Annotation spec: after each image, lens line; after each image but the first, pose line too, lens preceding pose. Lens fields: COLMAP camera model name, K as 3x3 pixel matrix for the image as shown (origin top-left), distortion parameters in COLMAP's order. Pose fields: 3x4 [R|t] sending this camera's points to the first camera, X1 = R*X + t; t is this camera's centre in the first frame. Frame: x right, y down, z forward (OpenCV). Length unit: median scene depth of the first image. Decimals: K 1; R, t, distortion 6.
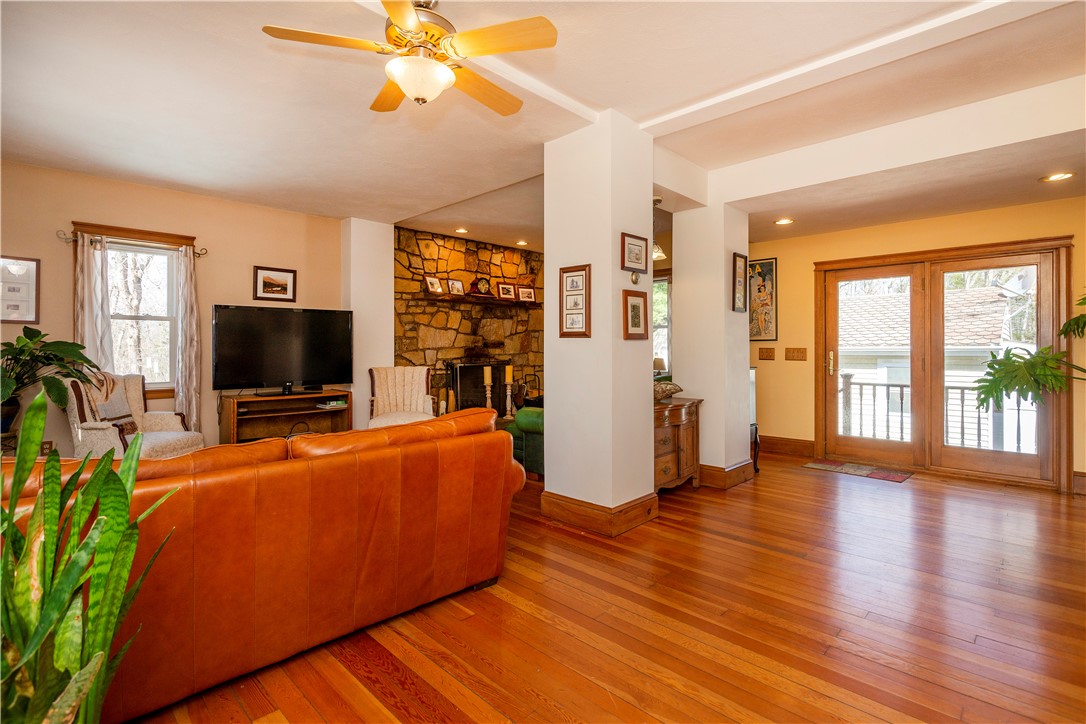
lens RADIAL K [[522.1, 0, 538.9], [0, 522.1, 355.8], [0, 0, 1]] dist [-0.001793, 0.000027]
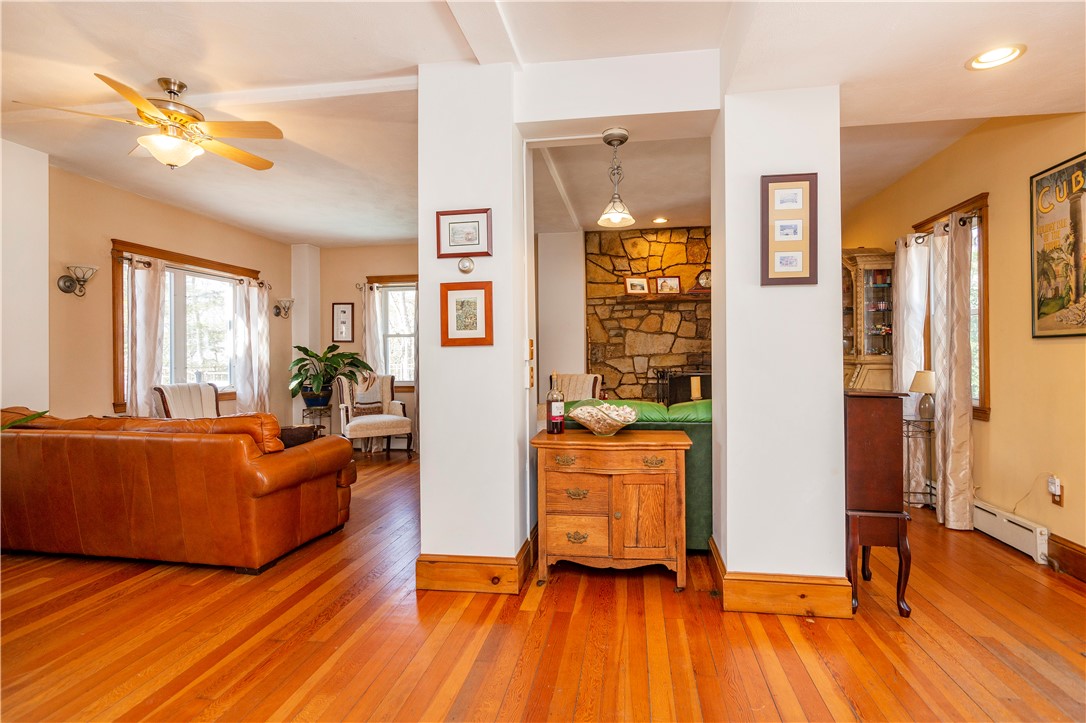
lens RADIAL K [[520.3, 0, 543.0], [0, 520.3, 361.5], [0, 0, 1]] dist [-0.001603, -0.000398]
pose [[0.583169, 0.006889, -0.812321, 0.448334], [-0.005137, 0.999975, 0.004793, -0.006623], [0.812334, 0.001378, 0.583190, 0.335027]]
